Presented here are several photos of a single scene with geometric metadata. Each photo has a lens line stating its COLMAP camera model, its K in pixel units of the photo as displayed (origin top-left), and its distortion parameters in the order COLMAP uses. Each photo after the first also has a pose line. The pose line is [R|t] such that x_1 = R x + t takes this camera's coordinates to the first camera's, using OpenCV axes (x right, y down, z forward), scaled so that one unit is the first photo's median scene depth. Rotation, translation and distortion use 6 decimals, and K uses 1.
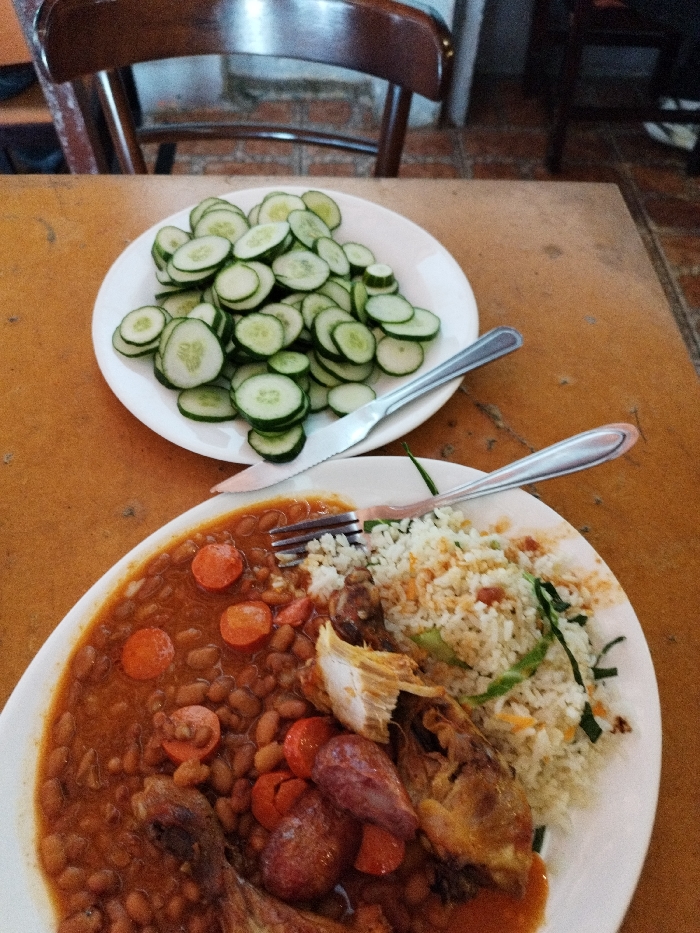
lens RADIAL K [[671.0, 0, 346.9], [0, 671.0, 467.1], [0, 0, 1]] dist [0.021376, -0.021709]
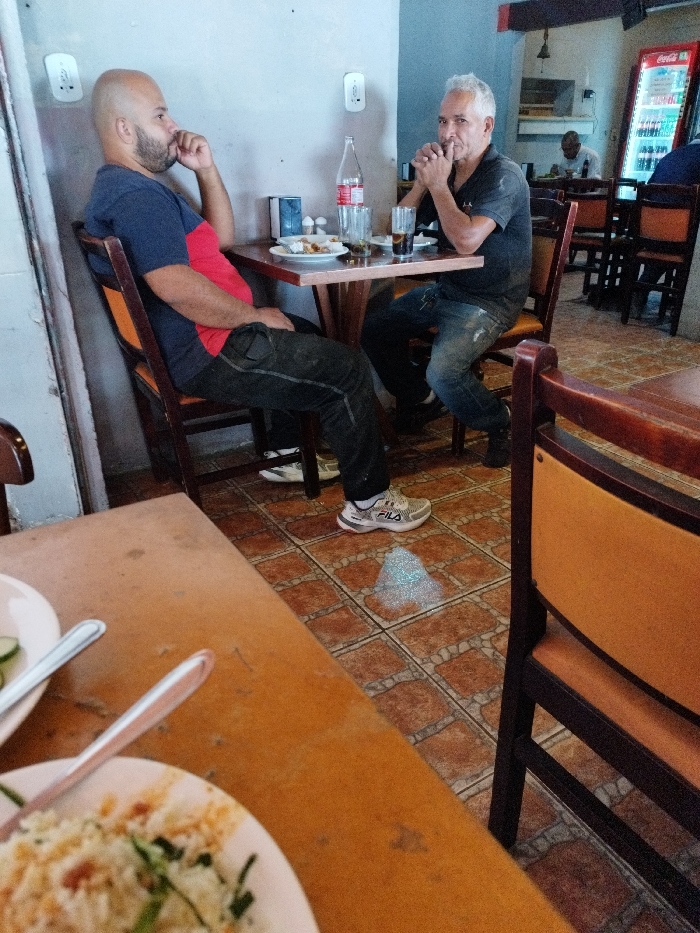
lens RADIAL K [[671.0, 0, 346.9], [0, 671.0, 467.1], [0, 0, 1]] dist [0.021376, -0.021709]
pose [[0.857461, -0.245157, 0.452393, 0.222290], [0.441257, 0.802592, -0.401419, 0.241167], [-0.264676, 0.543823, 0.796369, -0.048972]]
